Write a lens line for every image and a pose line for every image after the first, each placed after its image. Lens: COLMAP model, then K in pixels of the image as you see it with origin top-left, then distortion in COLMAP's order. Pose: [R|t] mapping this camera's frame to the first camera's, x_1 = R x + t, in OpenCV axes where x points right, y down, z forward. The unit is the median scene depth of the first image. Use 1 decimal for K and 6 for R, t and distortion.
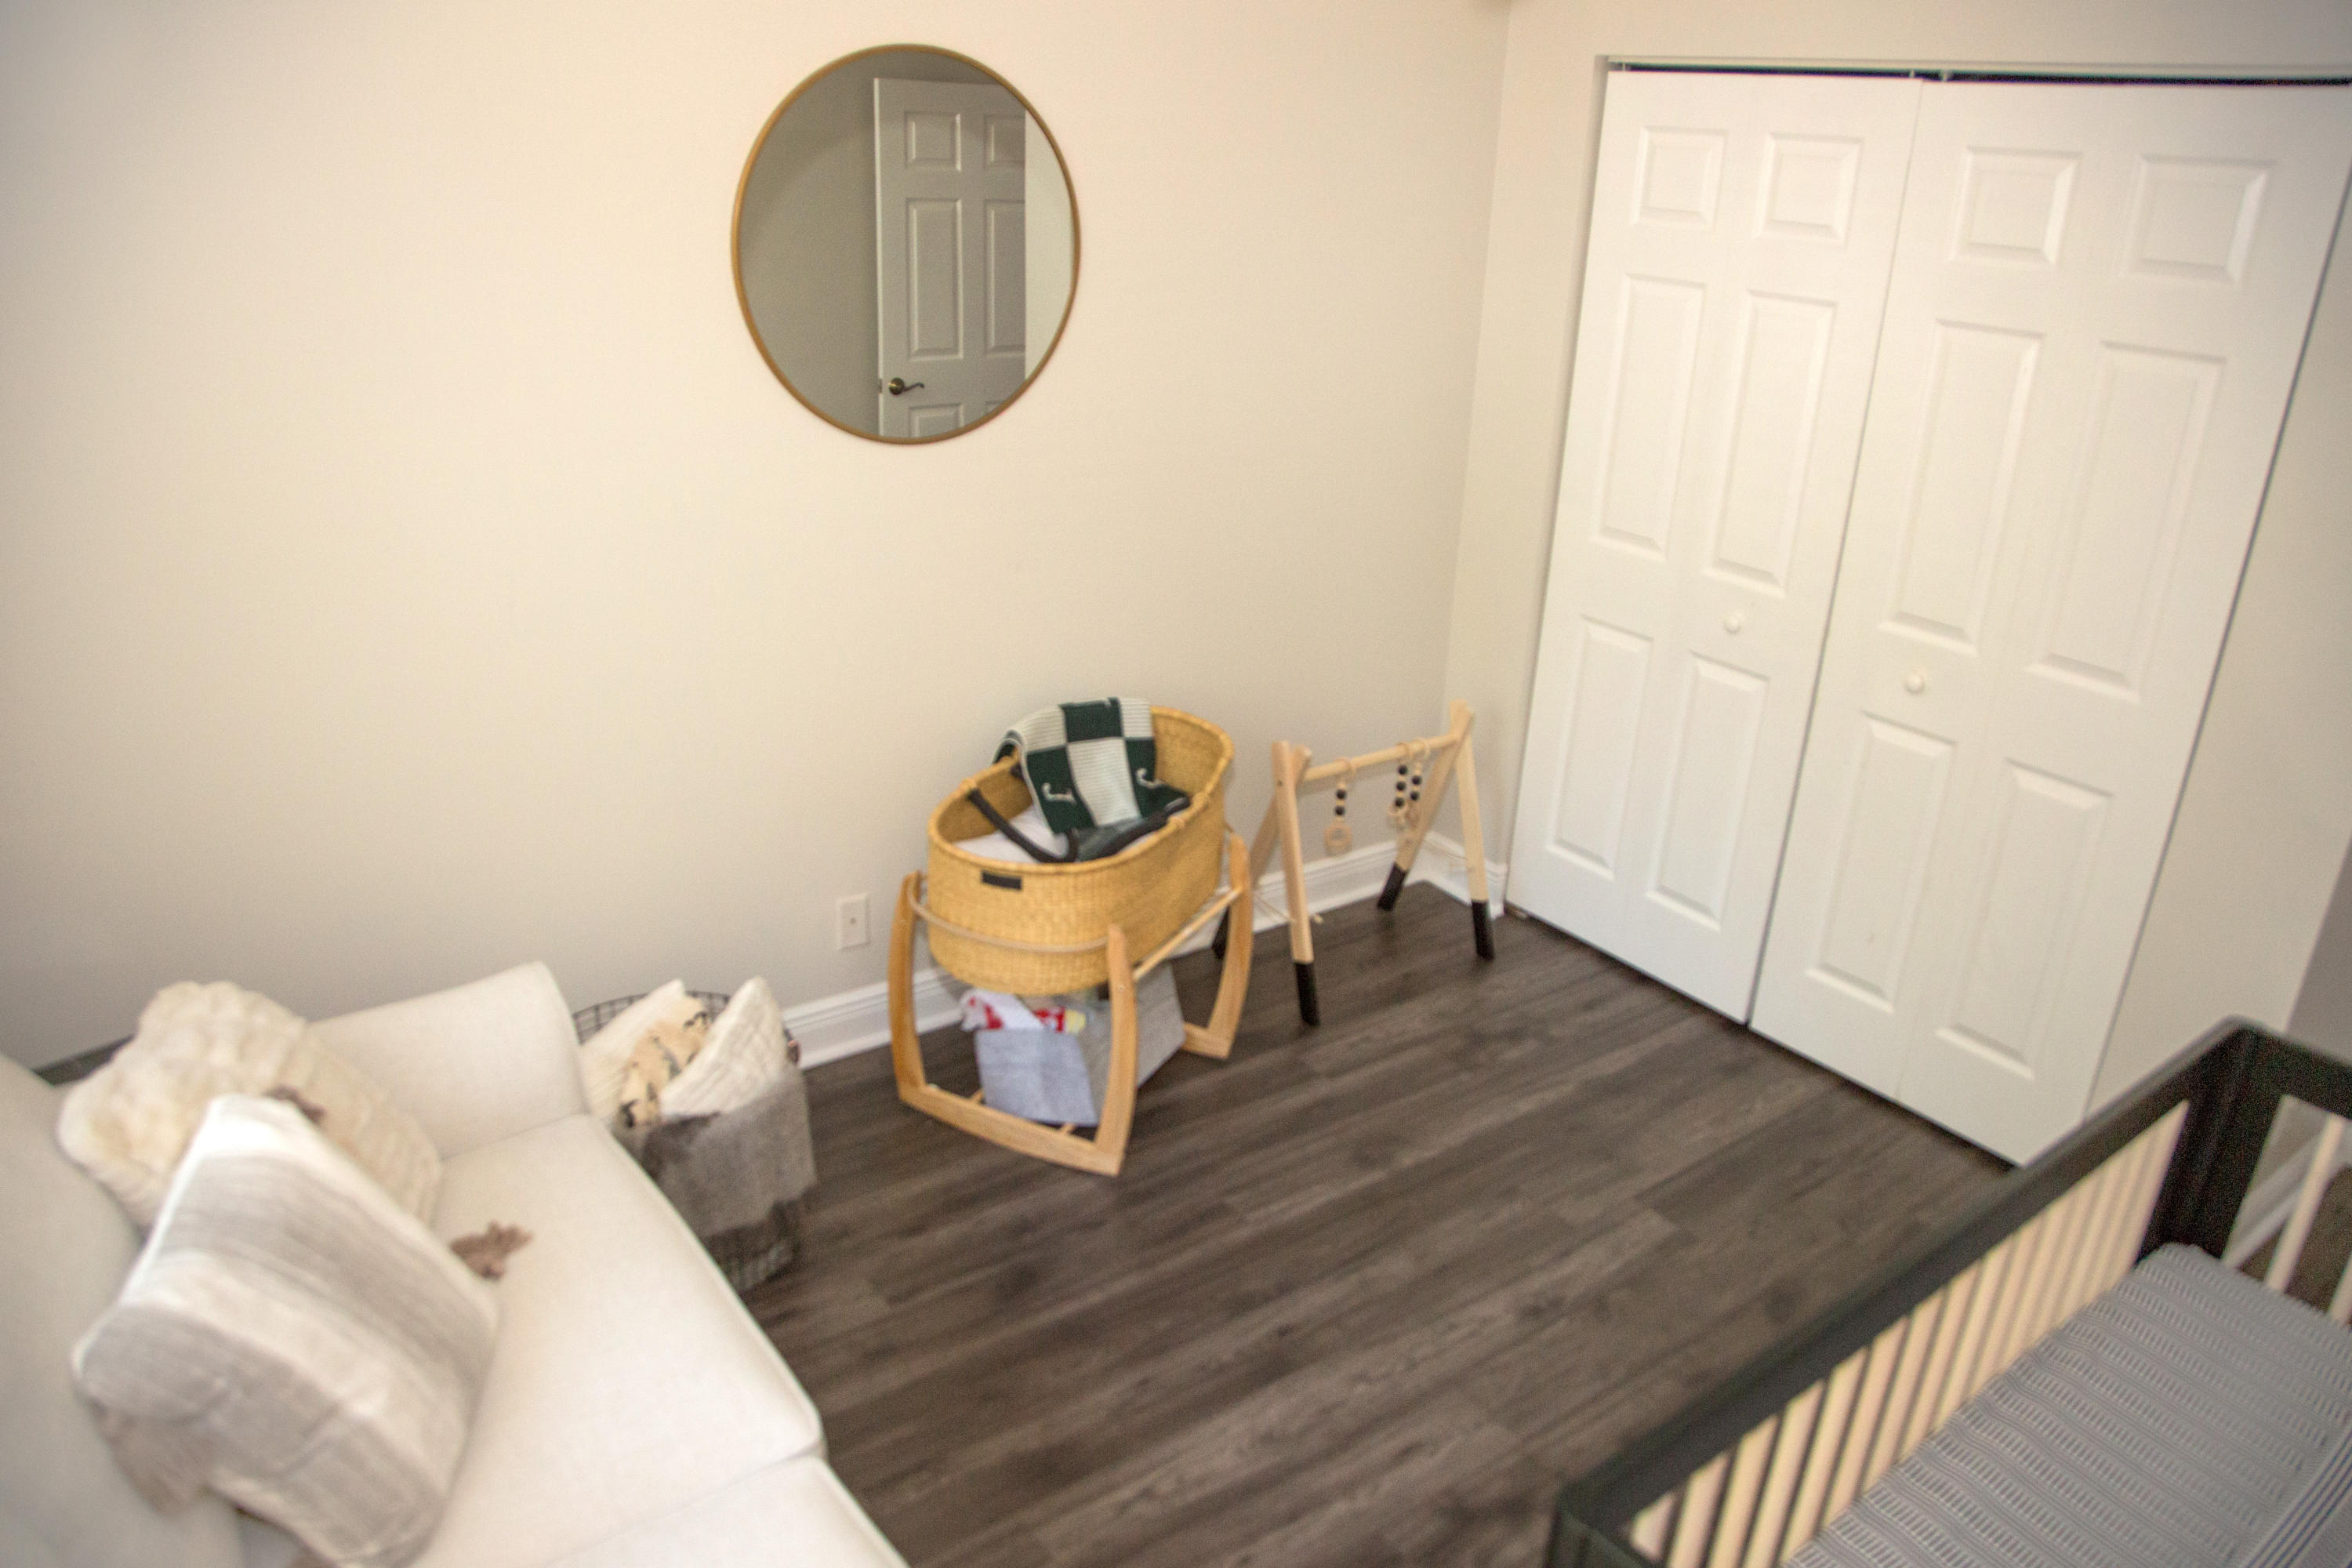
lens RADIAL K [[1664.2, 0, 1176.0], [0, 1664.2, 784.0], [0, 0, 1]] dist [-0.117224, 0.079417]
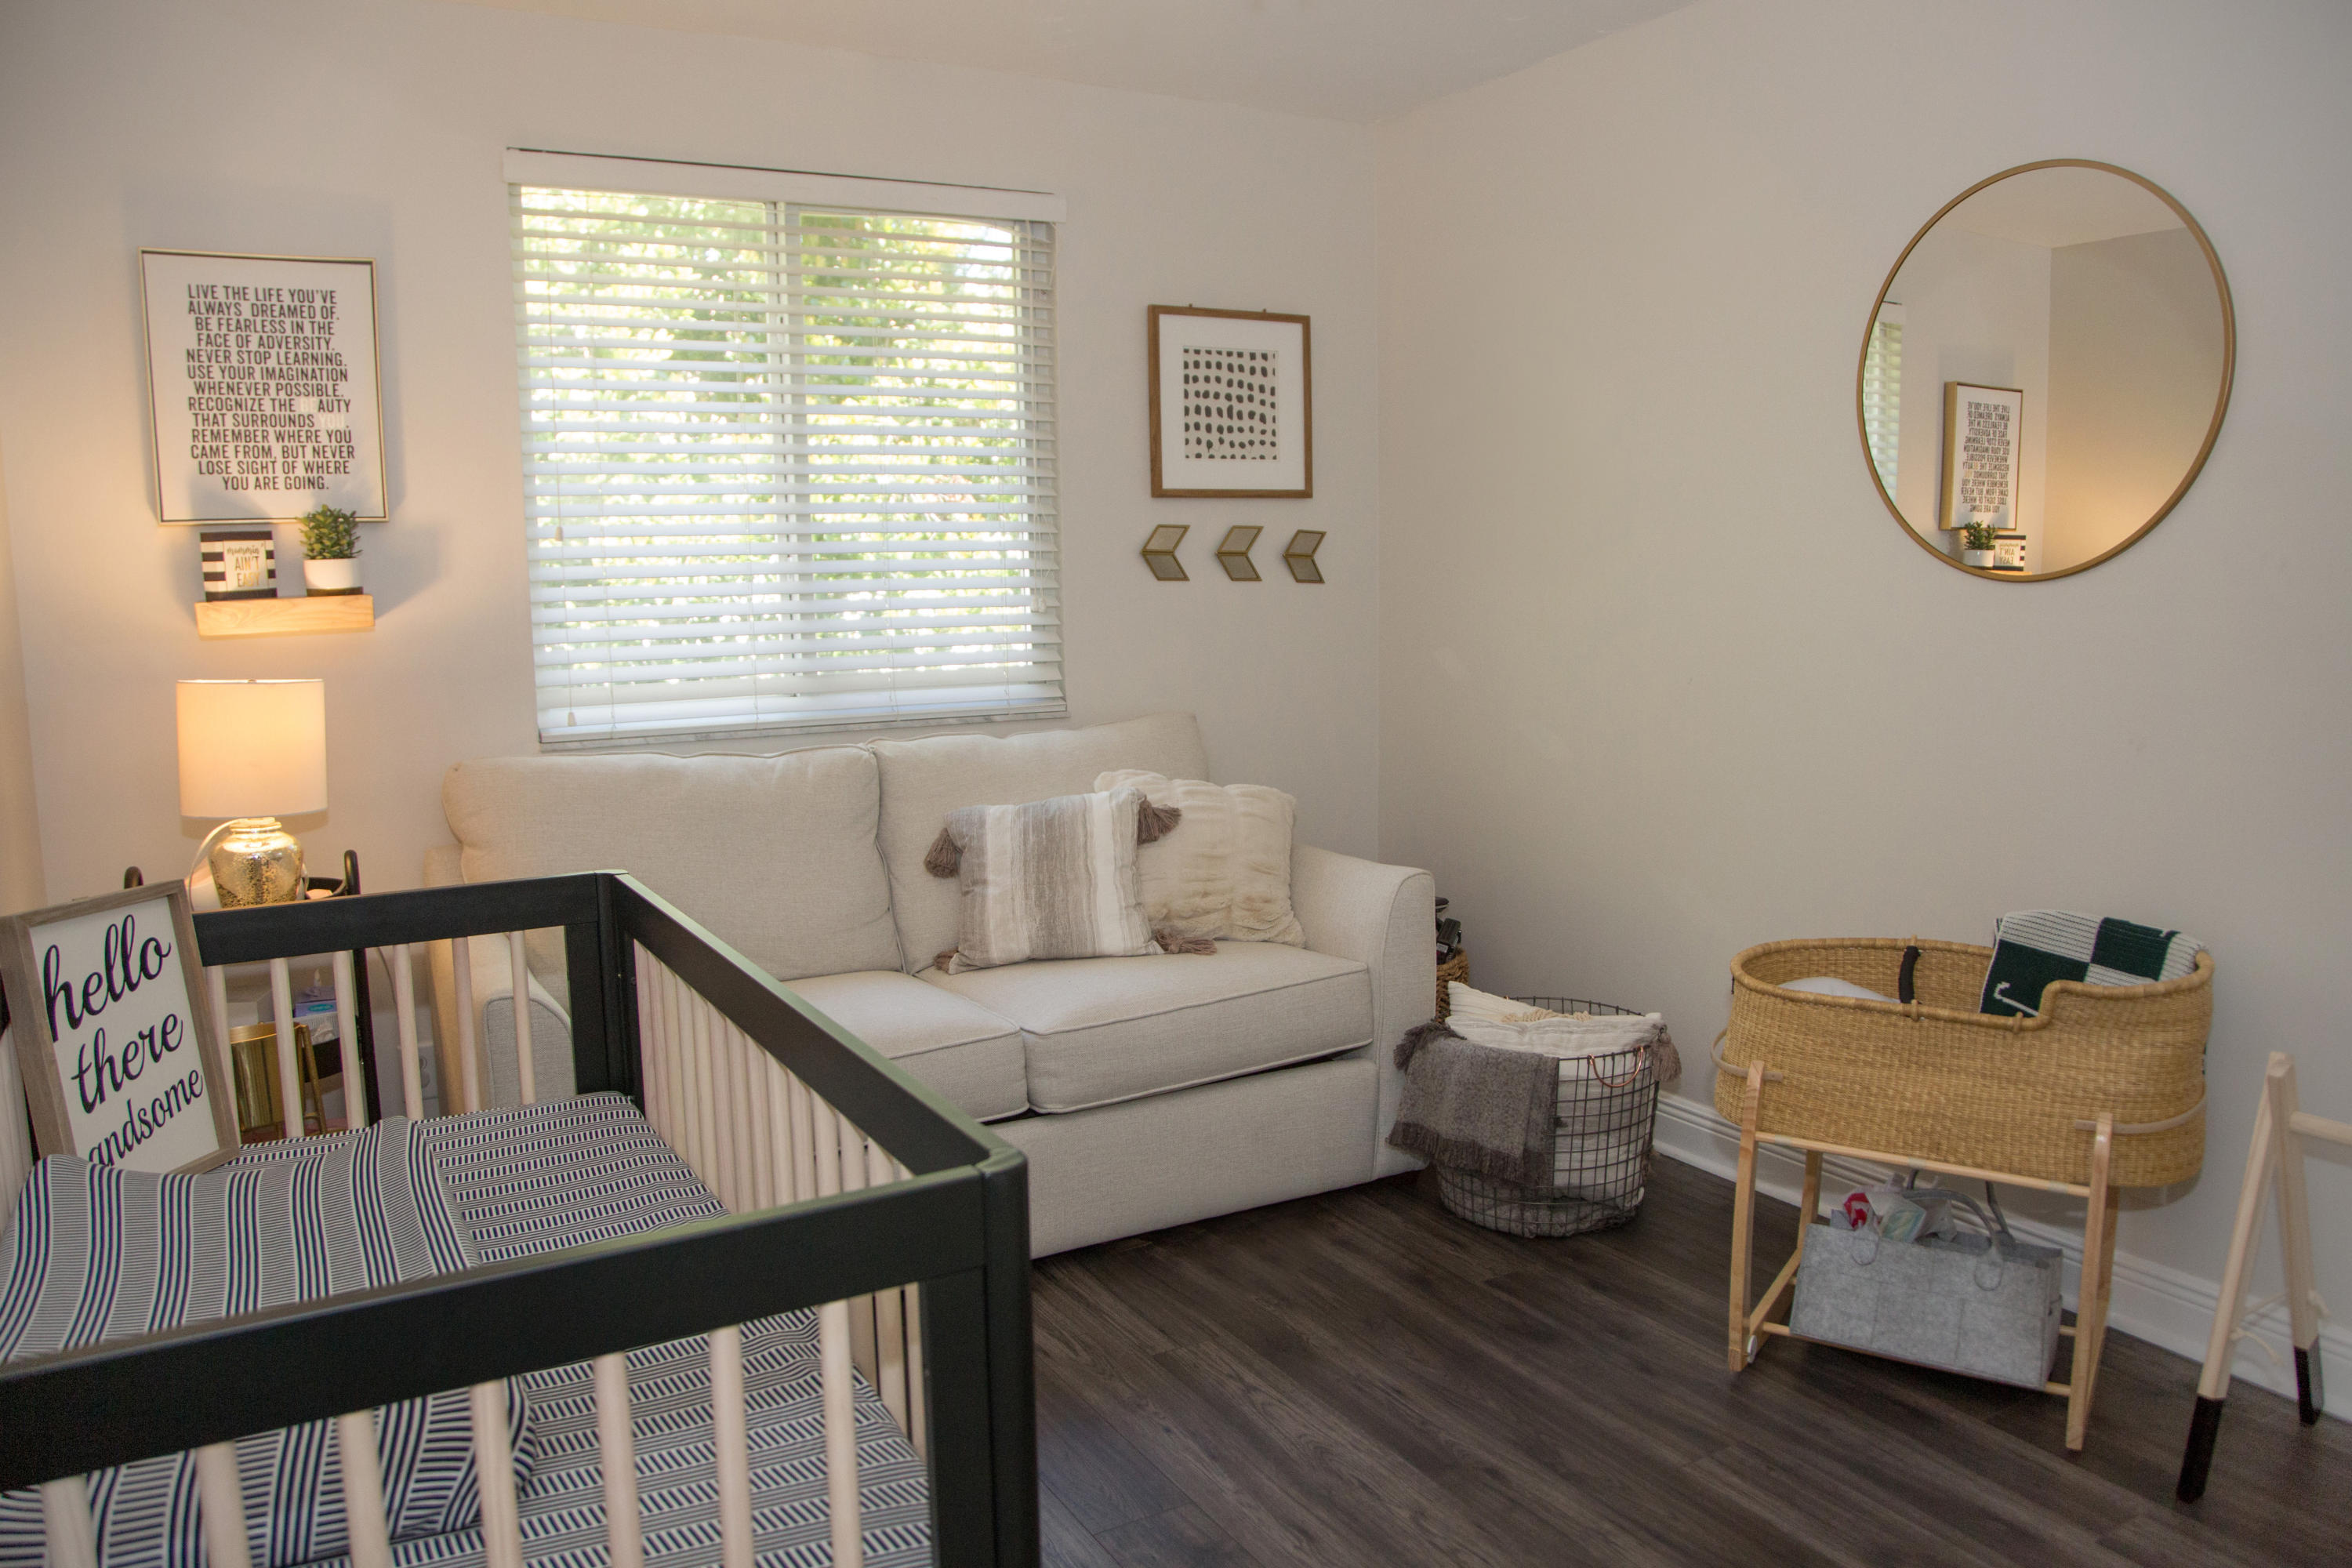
lens RADIAL K [[1664.2, 0, 1176.0], [0, 1664.2, 784.0], [0, 0, 1]] dist [-0.117224, 0.079417]
pose [[-0.140393, 0.067990, -0.987759, 0.930917], [-0.355420, 0.927683, 0.114372, -0.045186], [0.924103, 0.367127, -0.106075, 0.813408]]
